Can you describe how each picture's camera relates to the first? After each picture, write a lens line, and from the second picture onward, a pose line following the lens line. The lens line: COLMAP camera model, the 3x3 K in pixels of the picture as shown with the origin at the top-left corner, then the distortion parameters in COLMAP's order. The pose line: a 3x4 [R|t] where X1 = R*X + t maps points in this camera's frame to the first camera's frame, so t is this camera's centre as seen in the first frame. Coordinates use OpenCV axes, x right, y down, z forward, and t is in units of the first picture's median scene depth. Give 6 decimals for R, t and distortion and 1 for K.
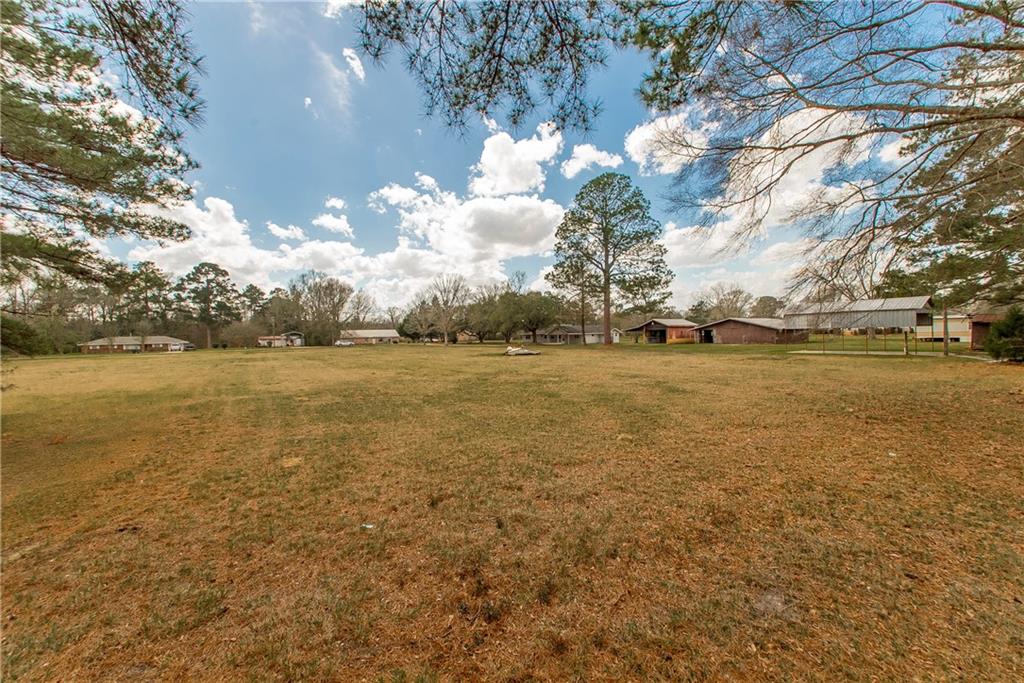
lens RADIAL K [[438.3, 0, 508.1], [0, 438.3, 339.9], [0, 0, 1]] dist [-0.012422, -0.000260]
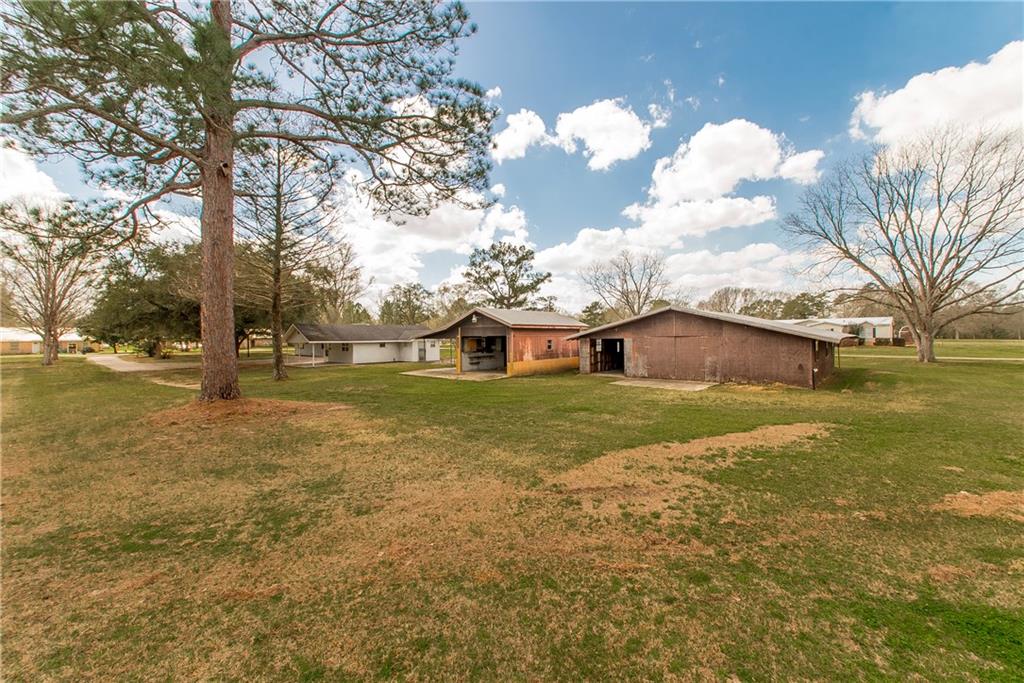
lens RADIAL K [[438.3, 0, 514.6], [0, 438.3, 340.9], [0, 0, 1]] dist [-0.012422, -0.000260]
pose [[0.972749, 0.010176, 0.231638, 0.279454], [-0.008905, 0.999939, -0.006529, -0.017012], [-0.231691, 0.004289, 0.972780, 0.632475]]
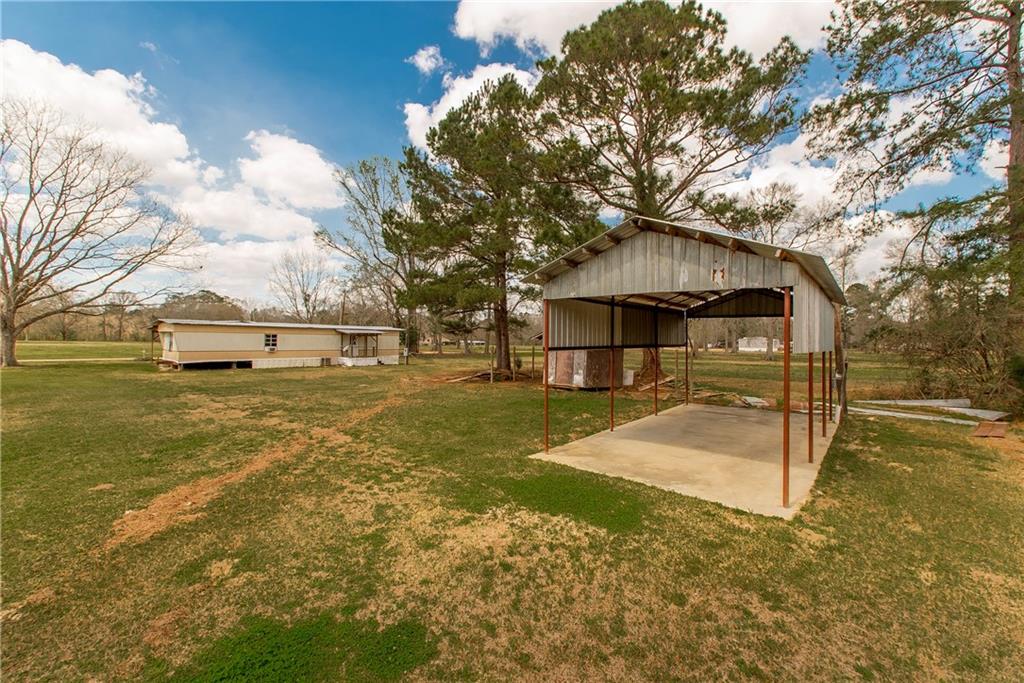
lens RADIAL K [[438.3, 0, 514.9], [0, 438.3, 335.0], [0, 0, 1]] dist [-0.012422, -0.000260]
pose [[-0.311646, 0.029488, 0.949741, 0.397457], [0.005870, 0.999559, -0.029109, -0.008283], [-0.950180, -0.003497, -0.311682, 0.811563]]
